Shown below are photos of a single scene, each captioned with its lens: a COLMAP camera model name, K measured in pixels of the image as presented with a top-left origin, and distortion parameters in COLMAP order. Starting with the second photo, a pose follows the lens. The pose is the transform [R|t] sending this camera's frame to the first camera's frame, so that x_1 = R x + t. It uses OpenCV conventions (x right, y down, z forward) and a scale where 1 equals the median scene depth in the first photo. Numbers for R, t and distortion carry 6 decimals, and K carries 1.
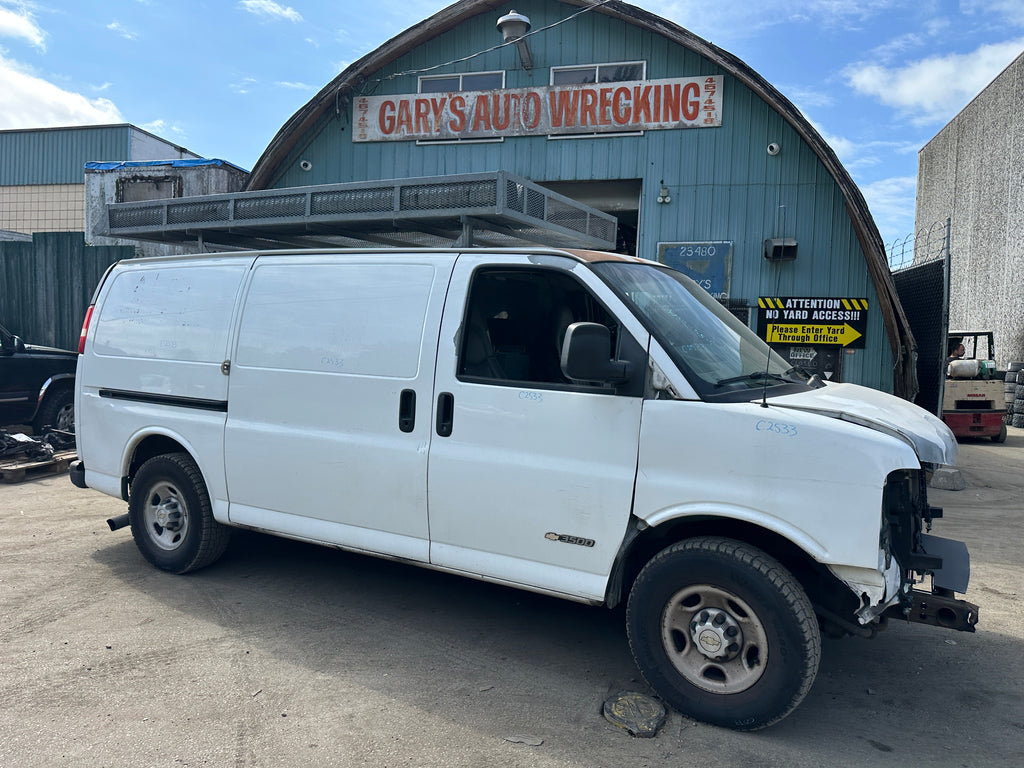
lens RADIAL K [[724.1, 0, 513.6], [0, 724.1, 380.4], [0, 0, 1]] dist [0.050580, -0.073152]
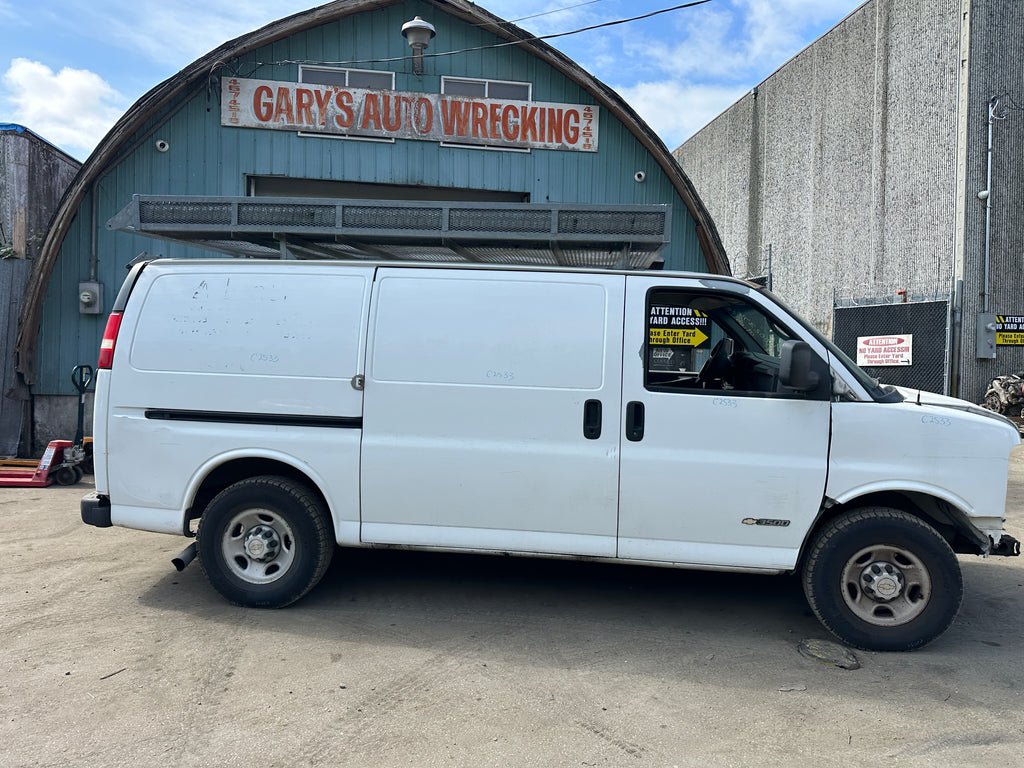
lens RADIAL K [[718.8, 0, 516.6], [0, 718.8, 378.4], [0, 0, 1]] dist [0.049874, -0.060657]
pose [[0.920702, -0.024154, 0.389517, -0.271917], [0.021819, 0.999708, 0.010418, -0.013496], [-0.389655, -0.001093, 0.920960, 0.022262]]
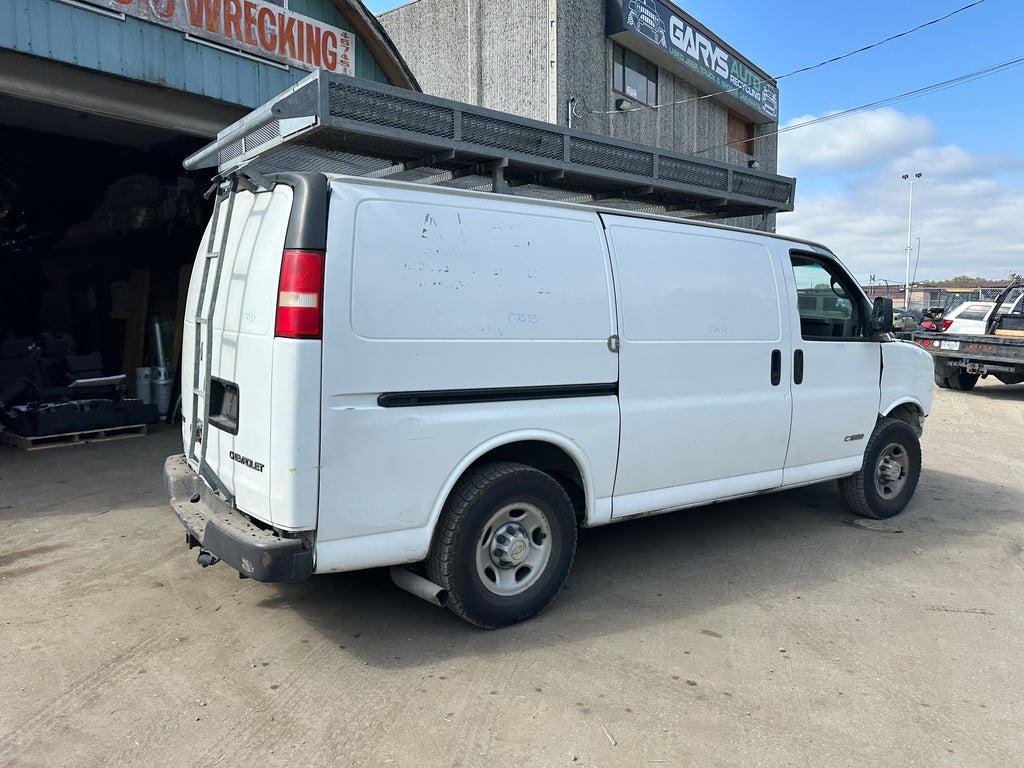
lens RADIAL K [[723.5, 0, 518.3], [0, 723.5, 376.3], [0, 0, 1]] dist [0.007003, -0.006932]
pose [[0.424512, -0.103260, 0.899515, -0.574773], [0.037954, 0.994632, 0.096267, -0.030870], [-0.904626, -0.006726, 0.426152, 0.354464]]
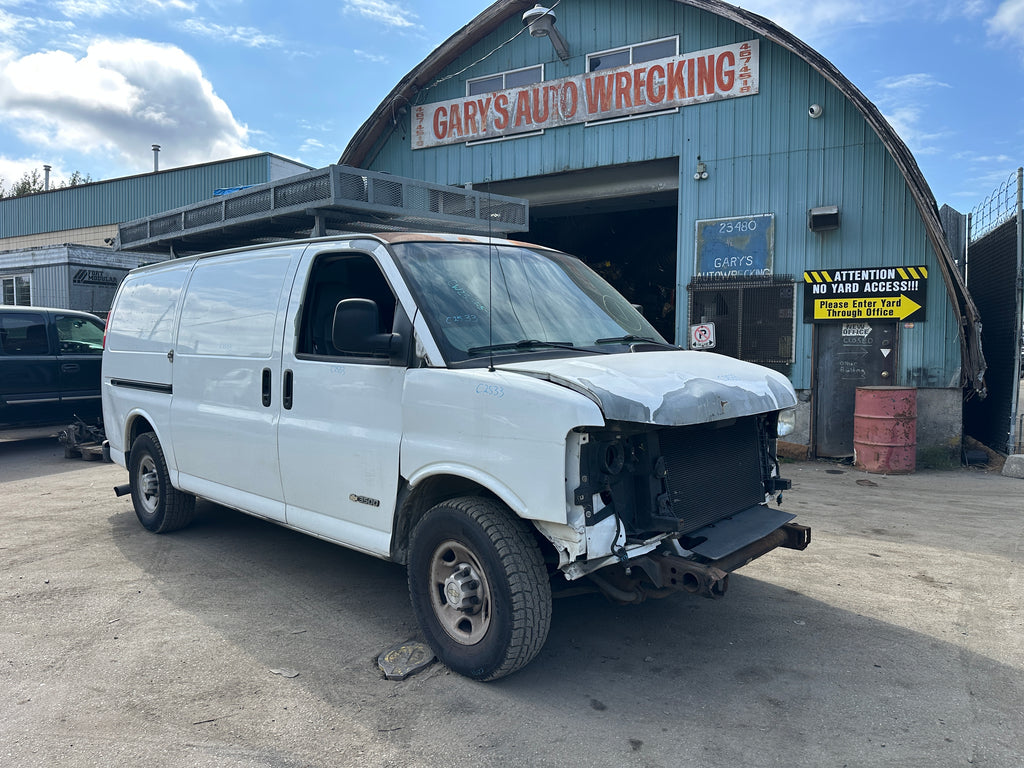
lens RADIAL K [[724.1, 0, 513.6], [0, 724.1, 380.4], [0, 0, 1]] dist [0.050580, -0.073152]
pose [[0.968410, -0.022375, -0.248356, 0.203694], [0.023259, 0.999729, 0.000625, 0.016079], [0.248275, -0.006382, 0.968669, 0.000726]]
